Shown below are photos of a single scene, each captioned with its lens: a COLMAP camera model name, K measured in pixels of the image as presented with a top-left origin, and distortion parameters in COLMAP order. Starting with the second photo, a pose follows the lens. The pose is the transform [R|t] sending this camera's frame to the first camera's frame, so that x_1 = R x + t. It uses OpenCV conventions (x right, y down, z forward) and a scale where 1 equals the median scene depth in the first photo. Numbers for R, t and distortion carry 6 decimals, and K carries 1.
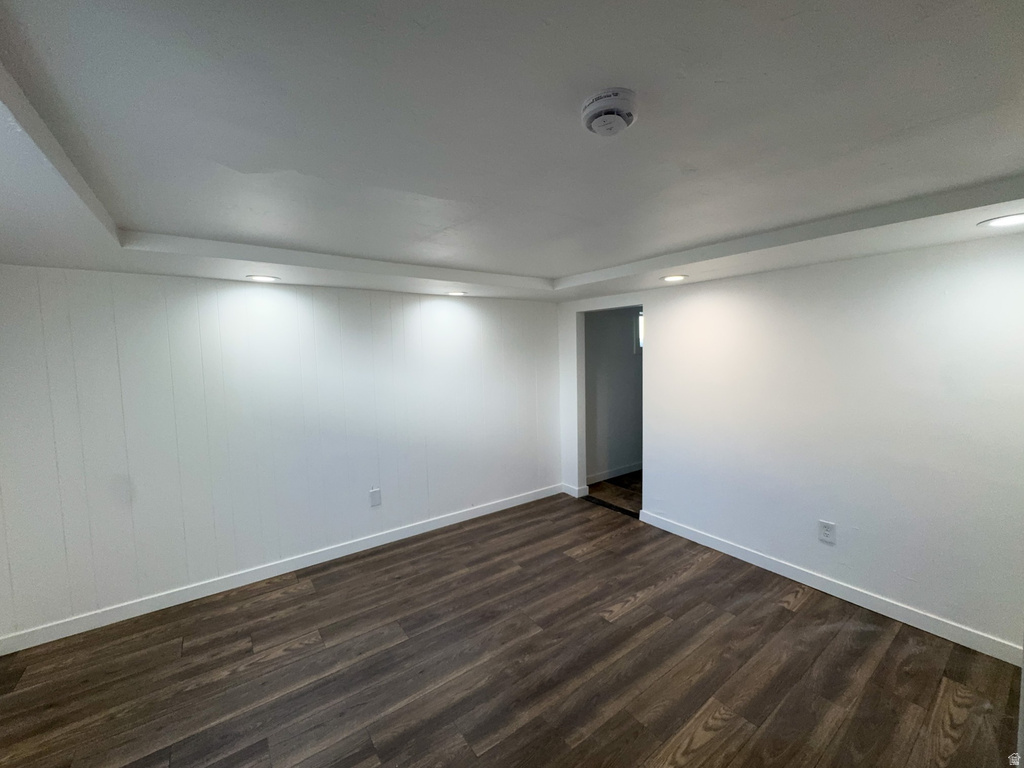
lens RADIAL K [[415.2, 0, 512.0], [0, 415.2, 384.0], [0, 0, 1]] dist [-0.002251, 0.000333]
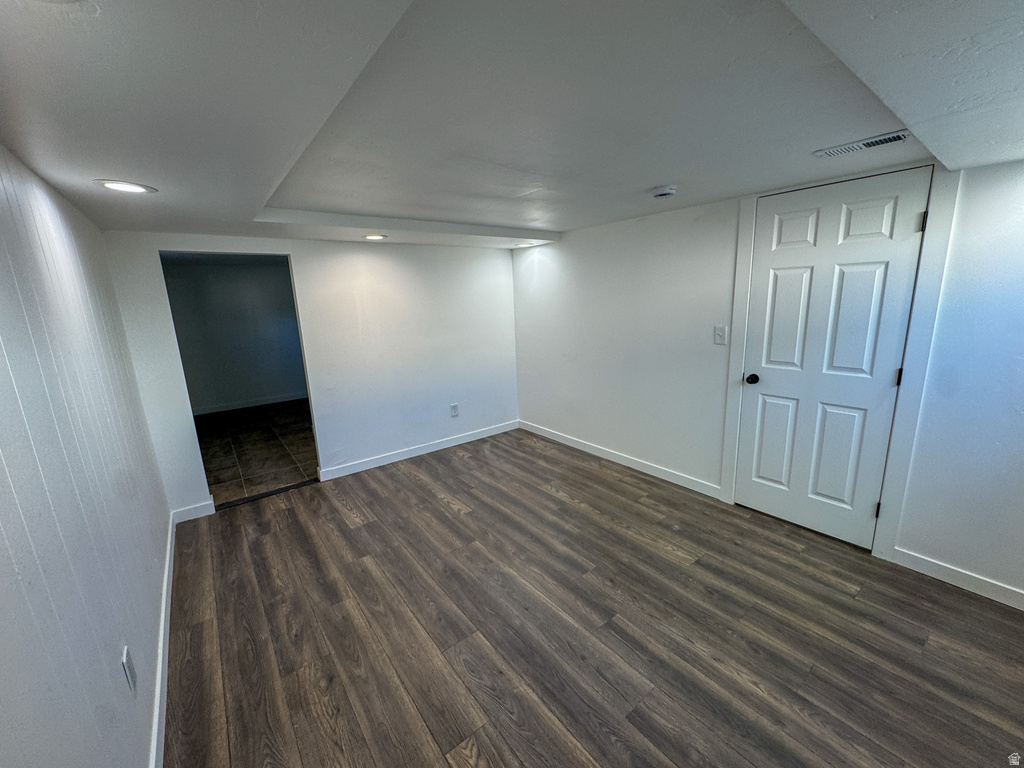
lens RADIAL K [[409.3, 0, 511.0], [0, 409.3, 384.2], [0, 0, 1]] dist [-0.003067, 0.000679]
pose [[-0.024976, -0.191622, 0.981151, -0.859596], [0.115788, 0.974297, 0.193231, -0.043120], [-0.992960, 0.118432, -0.002147, 0.753104]]
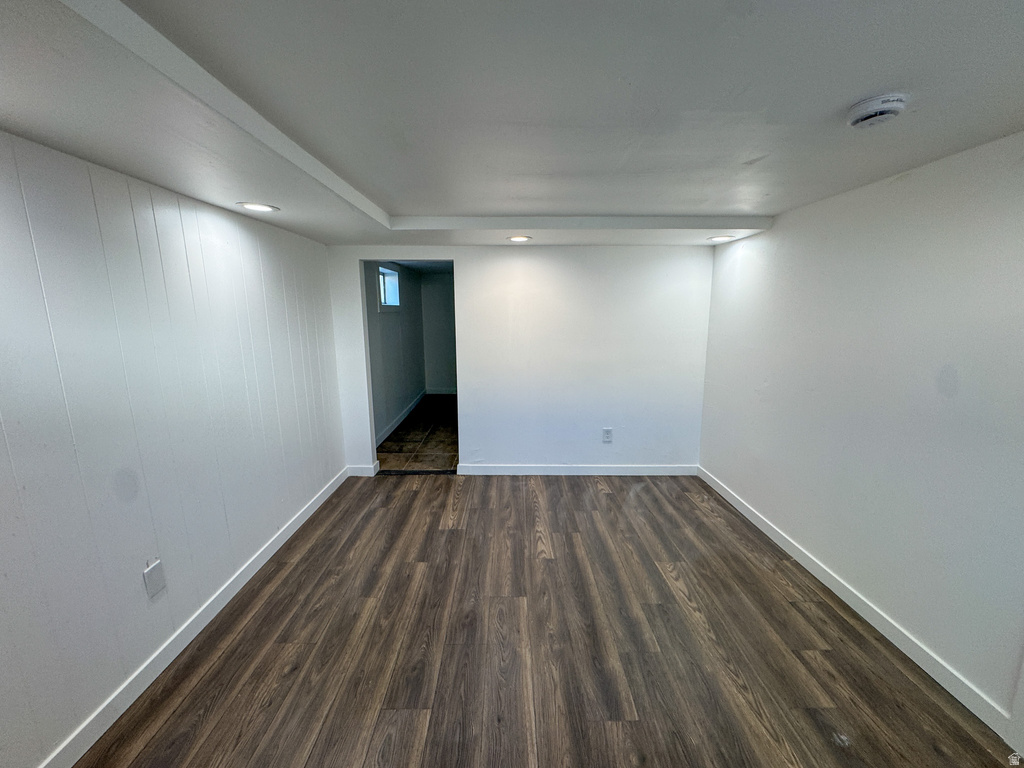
lens RADIAL K [[409.3, 0, 511.0], [0, 409.3, 384.2], [0, 0, 1]] dist [-0.003067, 0.000679]
pose [[0.585199, -0.127277, 0.800838, -0.567832], [0.054465, 0.991544, 0.117787, -0.010502], [-0.809058, -0.025312, 0.587183, 0.426620]]
